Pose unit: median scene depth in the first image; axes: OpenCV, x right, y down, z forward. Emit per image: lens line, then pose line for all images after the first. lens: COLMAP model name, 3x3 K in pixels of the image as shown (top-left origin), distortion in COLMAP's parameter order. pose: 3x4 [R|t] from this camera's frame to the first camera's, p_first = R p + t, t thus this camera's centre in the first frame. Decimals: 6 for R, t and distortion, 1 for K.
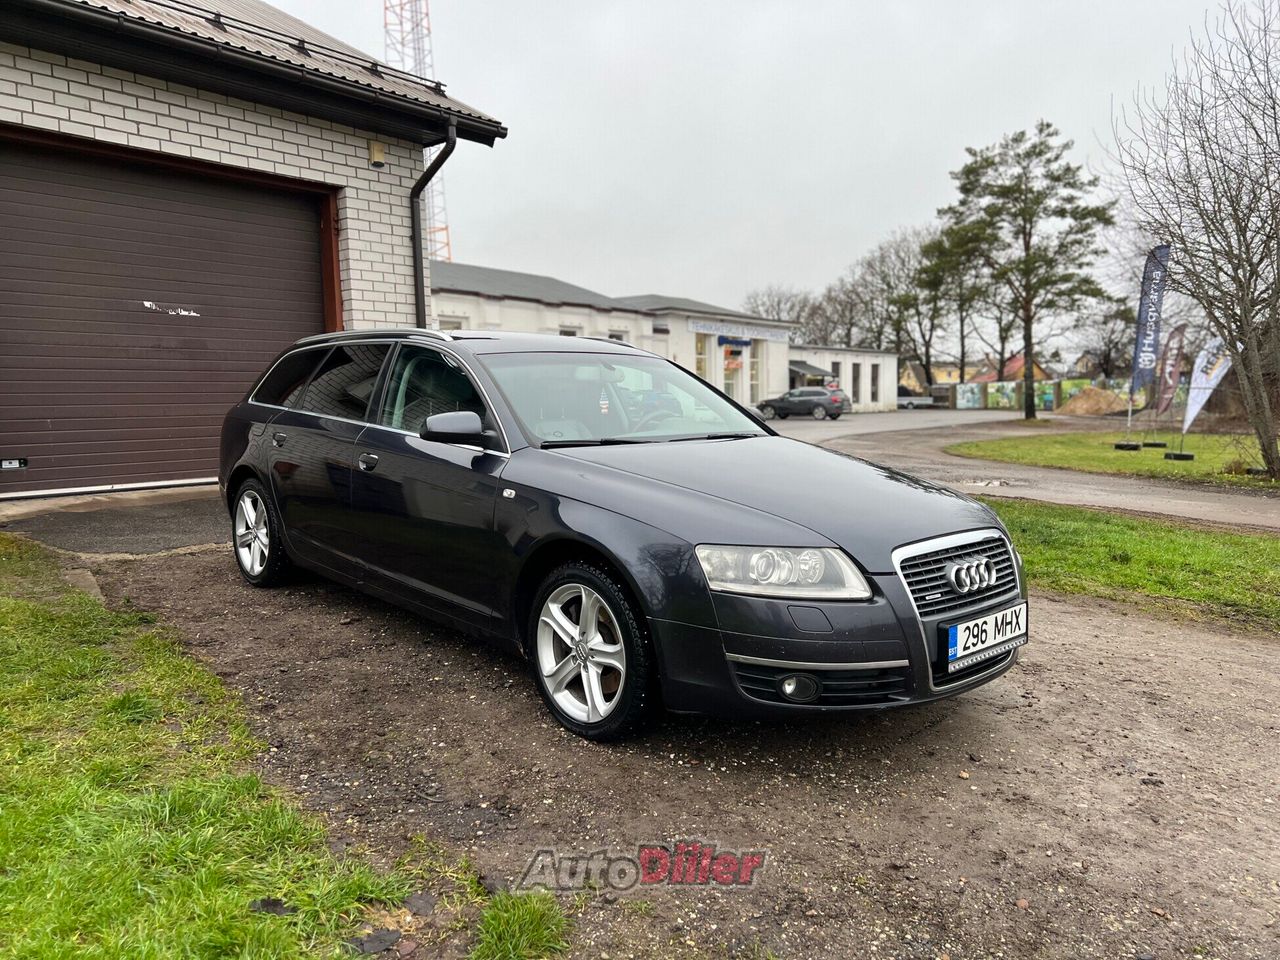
lens RADIAL K [[981.1, 0, 648.6], [0, 981.1, 474.9], [0, 0, 1]] dist [0.060964, -0.064979]
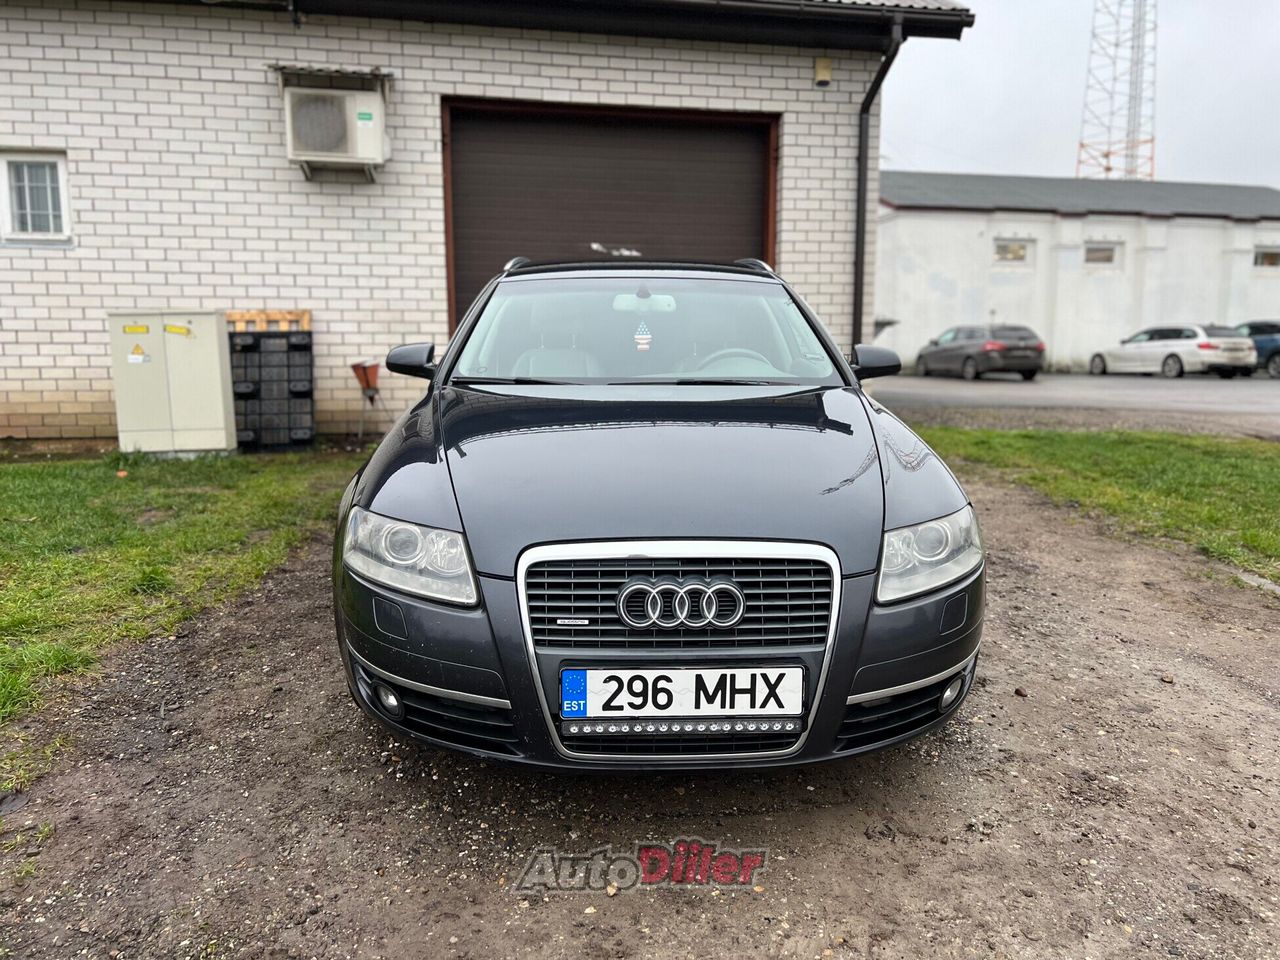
lens RADIAL K [[981.1, 0, 648.6], [0, 981.1, 474.9], [0, 0, 1]] dist [0.060964, -0.064979]
pose [[0.754225, 0.106150, -0.647979, 0.563935], [-0.065471, 0.994086, 0.086642, -0.030904], [0.653344, -0.022924, 0.756714, 0.382643]]
